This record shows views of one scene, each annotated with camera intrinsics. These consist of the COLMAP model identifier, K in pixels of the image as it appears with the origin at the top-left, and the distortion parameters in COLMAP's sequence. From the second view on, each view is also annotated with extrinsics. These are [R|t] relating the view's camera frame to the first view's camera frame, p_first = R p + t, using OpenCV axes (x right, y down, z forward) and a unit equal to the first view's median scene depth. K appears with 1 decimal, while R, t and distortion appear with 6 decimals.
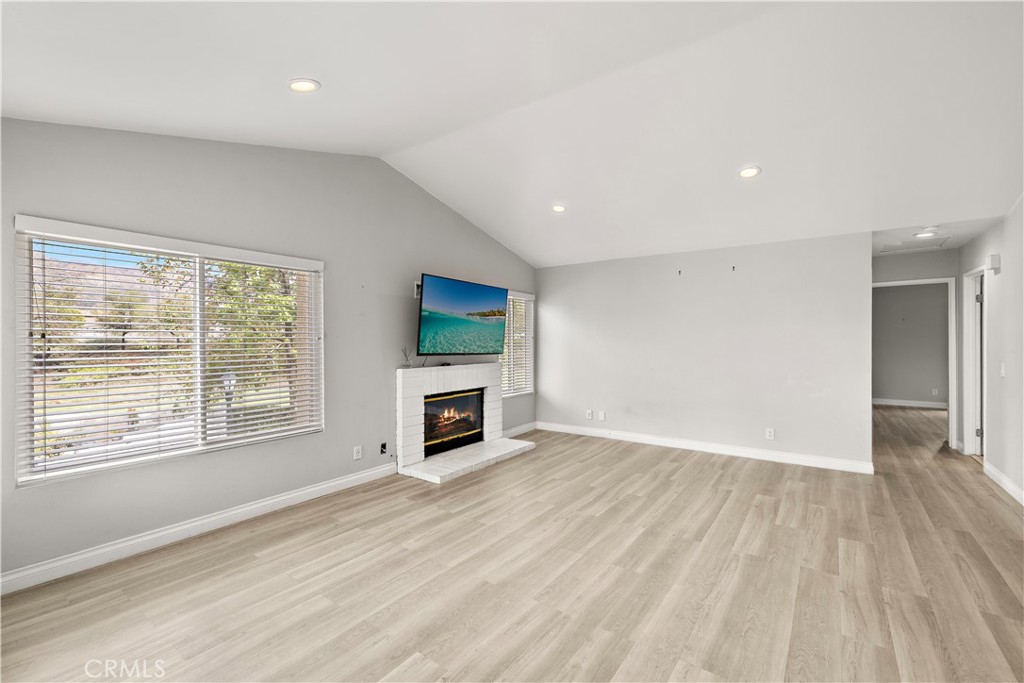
lens RADIAL K [[435.4, 0, 522.5], [0, 435.4, 342.2], [0, 0, 1]] dist [0.001975, 0.000116]
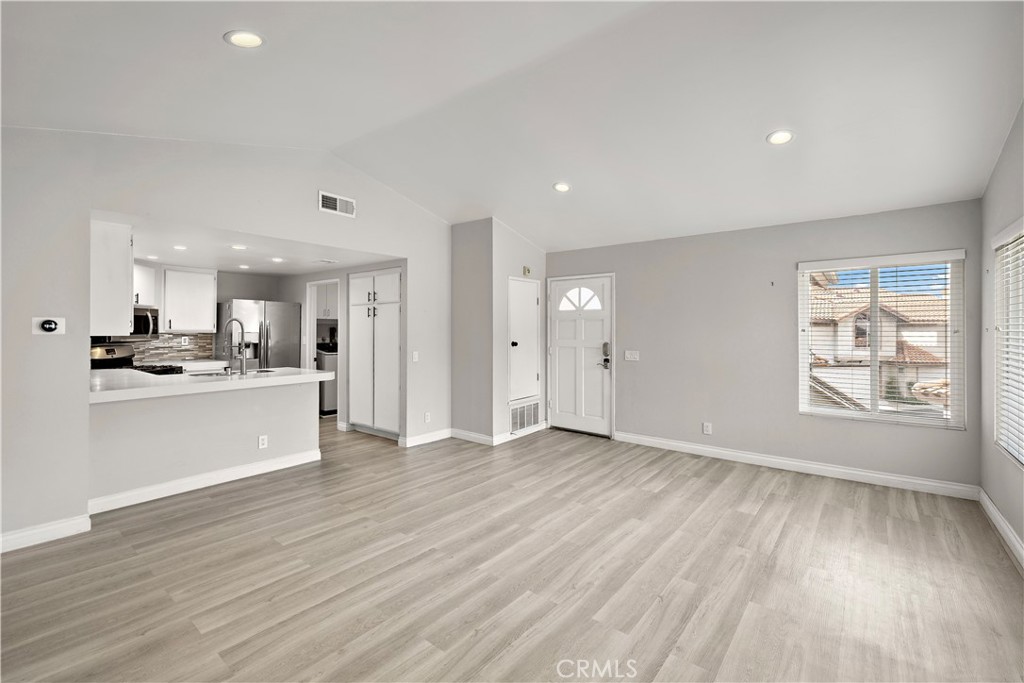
lens RADIAL K [[443.6, 0, 519.1], [0, 443.6, 328.5], [0, 0, 1]] dist [0.000405, 0.000074]
pose [[-0.998755, 0.002385, 0.049834, 0.137276], [0.002543, 0.999992, 0.003102, -0.015387], [-0.049827, 0.003224, -0.998753, 1.543081]]
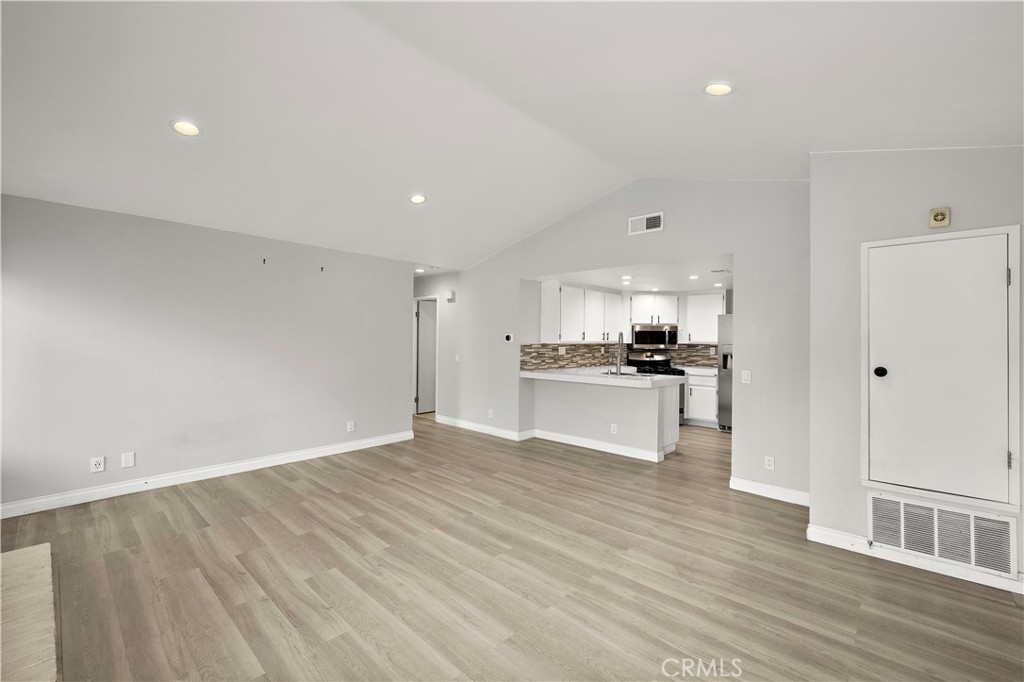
lens RADIAL K [[431.1, 0, 513.7], [0, 431.1, 337.2], [0, 0, 1]] dist [0.001813, 0.000256]
pose [[0.131729, 0.008802, 0.991247, -0.589931], [-0.004419, 0.999956, -0.008292, -0.009337], [-0.991276, -0.003288, 0.131762, 0.584748]]
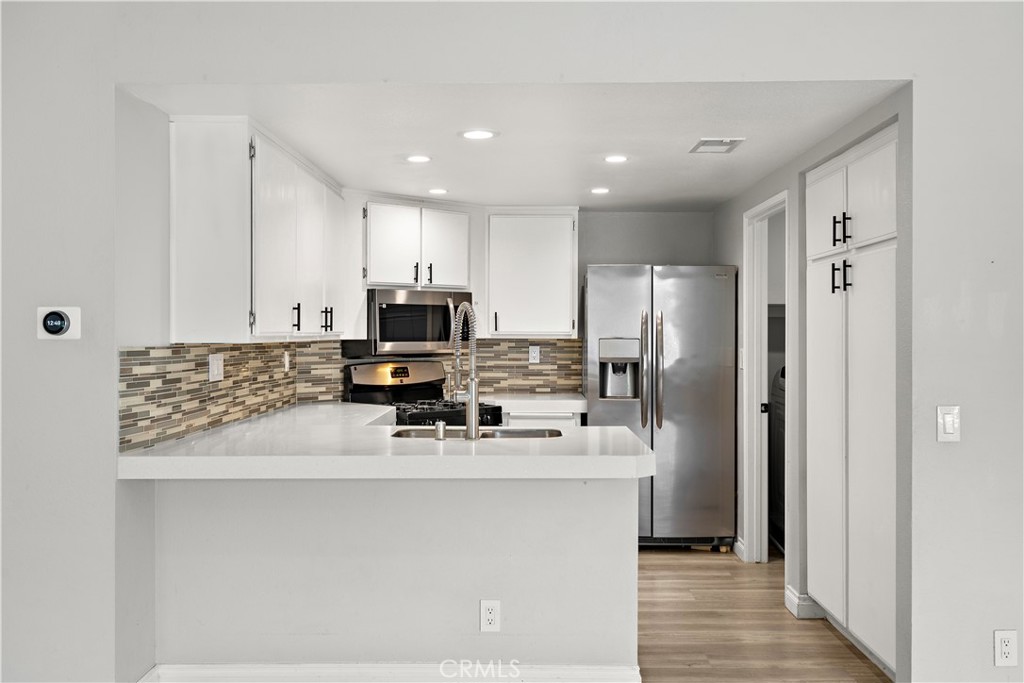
lens RADIAL K [[901.8, 0, 512.0], [0, 901.8, 341.5], [0, 0, 1]] dist [0.004236, 0.001759]
pose [[-0.559999, -0.002707, 0.828489, 0.086386], [0.007788, 0.999933, 0.008532, -0.006967], [-0.828456, 0.011230, -0.559941, 0.931436]]
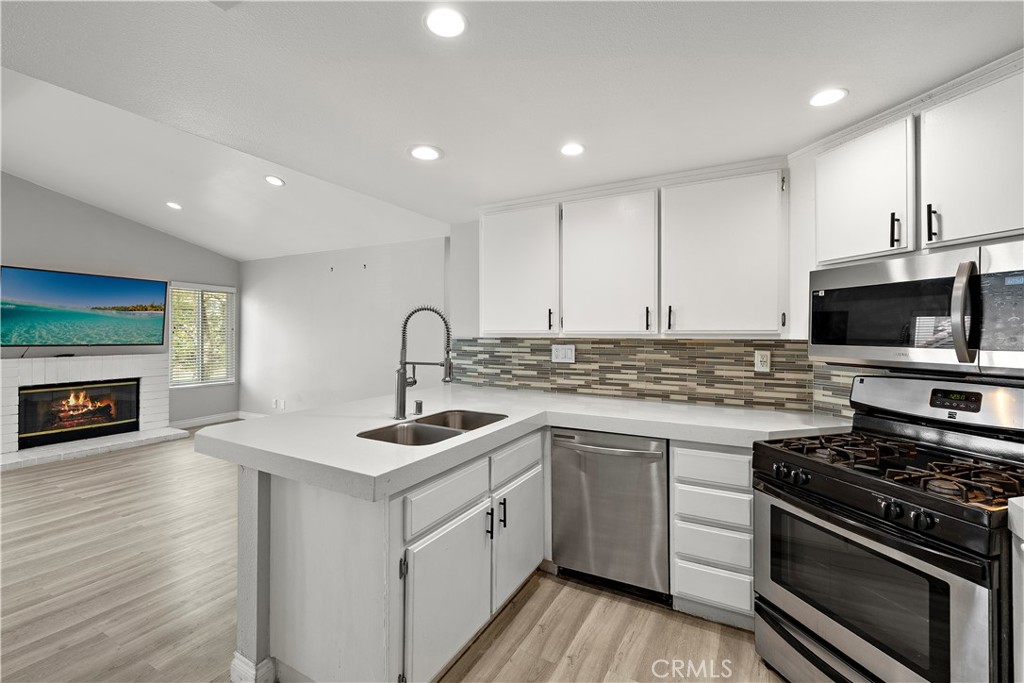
lens RADIAL K [[431.1, 0, 513.7], [0, 431.1, 337.7], [0, 0, 1]] dist [0.001813, 0.000256]
pose [[0.992120, 0.005971, 0.125146, 0.987026], [-0.006996, 0.999946, 0.007746, -0.004484], [-0.125093, -0.008561, 0.992108, -0.153327]]
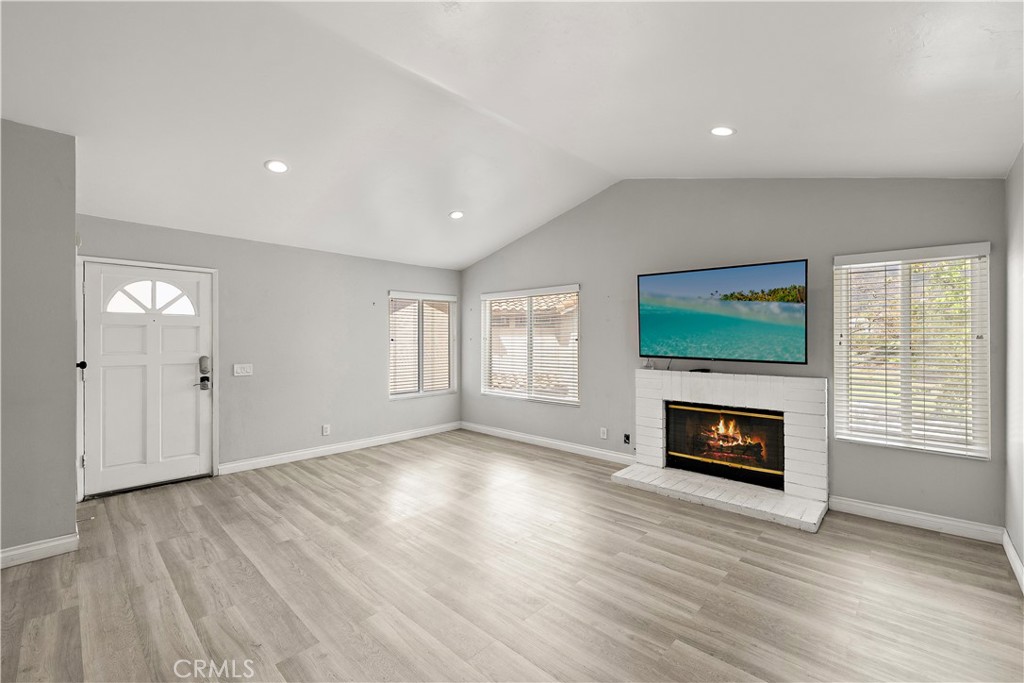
lens RADIAL K [[431.1, 0, 513.7], [0, 431.1, 337.7], [0, 0, 1]] dist [0.001813, 0.000256]
pose [[-0.145425, -0.002591, -0.989366, 0.940703], [-0.002144, 0.999995, -0.002304, -0.012355], [0.989367, 0.001786, -0.145429, 1.016809]]
